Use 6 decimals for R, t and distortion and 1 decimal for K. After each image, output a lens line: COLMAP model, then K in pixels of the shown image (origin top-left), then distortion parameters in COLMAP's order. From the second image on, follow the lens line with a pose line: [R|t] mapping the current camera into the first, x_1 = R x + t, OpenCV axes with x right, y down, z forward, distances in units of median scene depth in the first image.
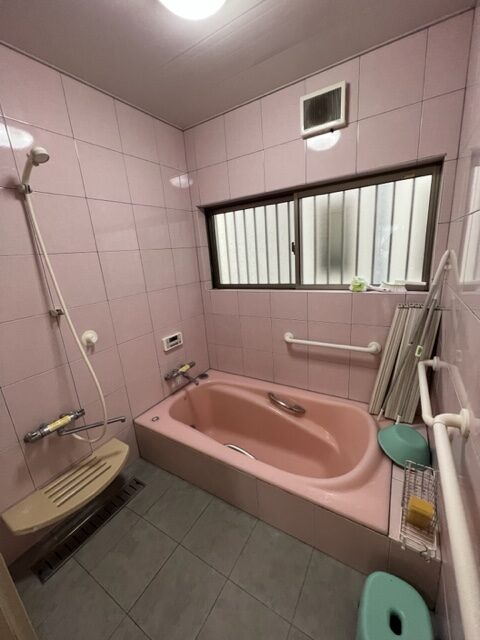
lens RADIAL K [[256.3, 0, 240.0], [0, 256.3, 319.7], [0, 0, 1]] dist [-0.001790, 0.000249]
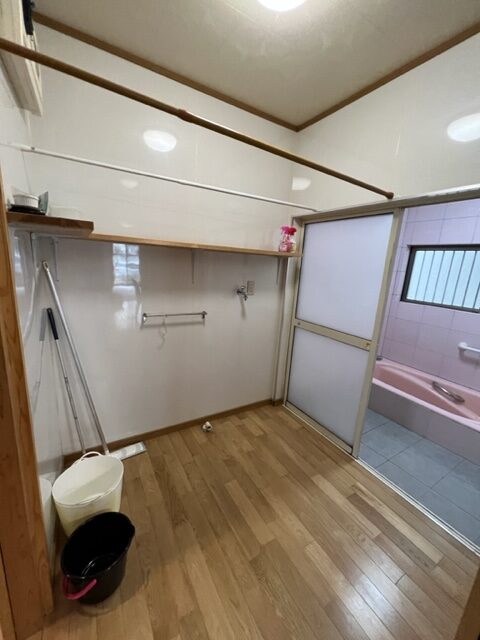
lens RADIAL K [[256.3, 0, 241.6], [0, 256.3, 320.3], [0, 0, 1]] dist [-0.001790, 0.000249]
pose [[0.882057, 0.225122, -0.413878, -0.294564], [-0.237854, 0.971068, 0.021281, 0.174248], [0.406694, 0.079672, 0.910084, -0.688469]]
